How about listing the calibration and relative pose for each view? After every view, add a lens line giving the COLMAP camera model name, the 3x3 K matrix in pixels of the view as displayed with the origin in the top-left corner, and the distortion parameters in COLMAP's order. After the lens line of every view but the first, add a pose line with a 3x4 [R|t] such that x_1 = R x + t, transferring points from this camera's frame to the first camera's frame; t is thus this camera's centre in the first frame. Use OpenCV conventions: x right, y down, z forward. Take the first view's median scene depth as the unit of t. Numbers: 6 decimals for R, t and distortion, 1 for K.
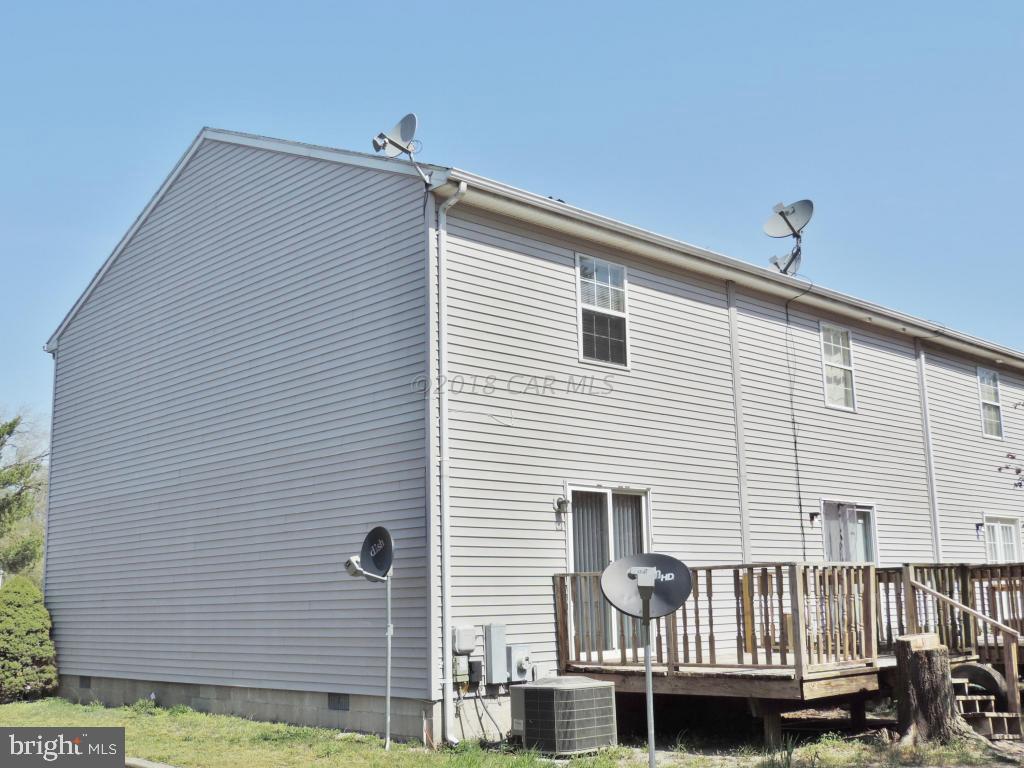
lens RADIAL K [[1152.9, 0, 512.0], [0, 1152.9, 384.0], [0, 0, 1]] dist [-0.005139, 0.003778]
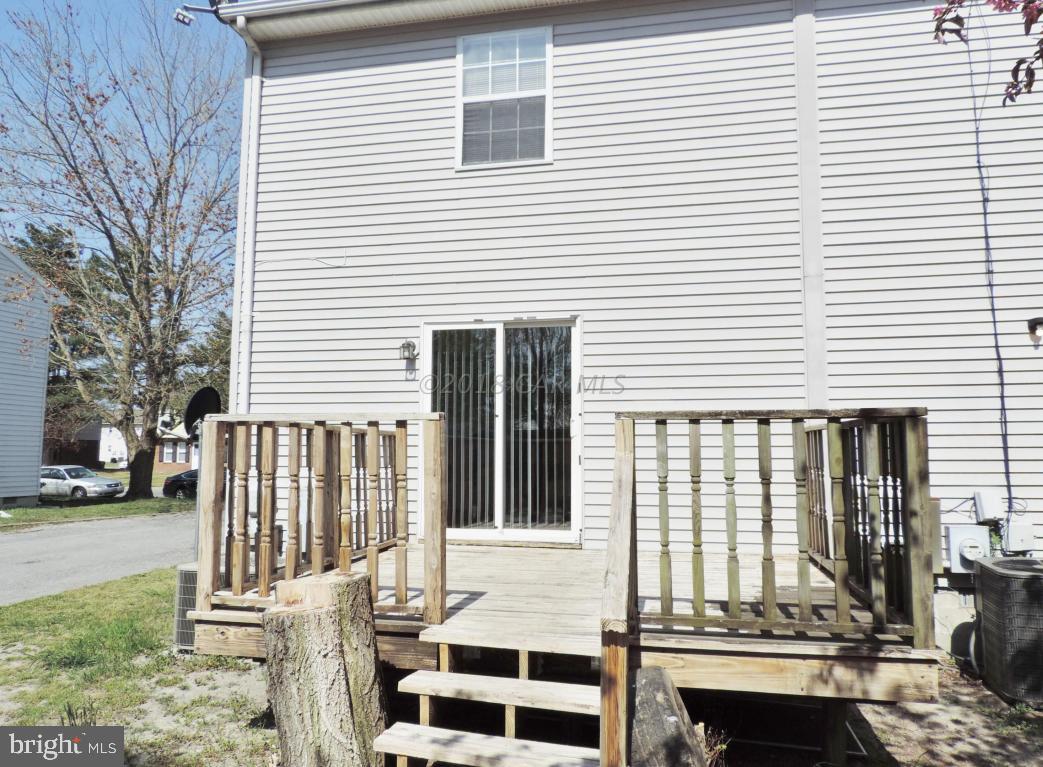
lens RADIAL K [[773.3, 0, 521.5], [0, 773.3, 383.5], [0, 0, 1]] dist [-0.010799, -0.001296]
pose [[0.559087, -0.056742, -0.827165, 0.517670], [0.140255, 0.989750, 0.026904, 0.118424], [0.817160, -0.131056, 0.561314, 0.707928]]
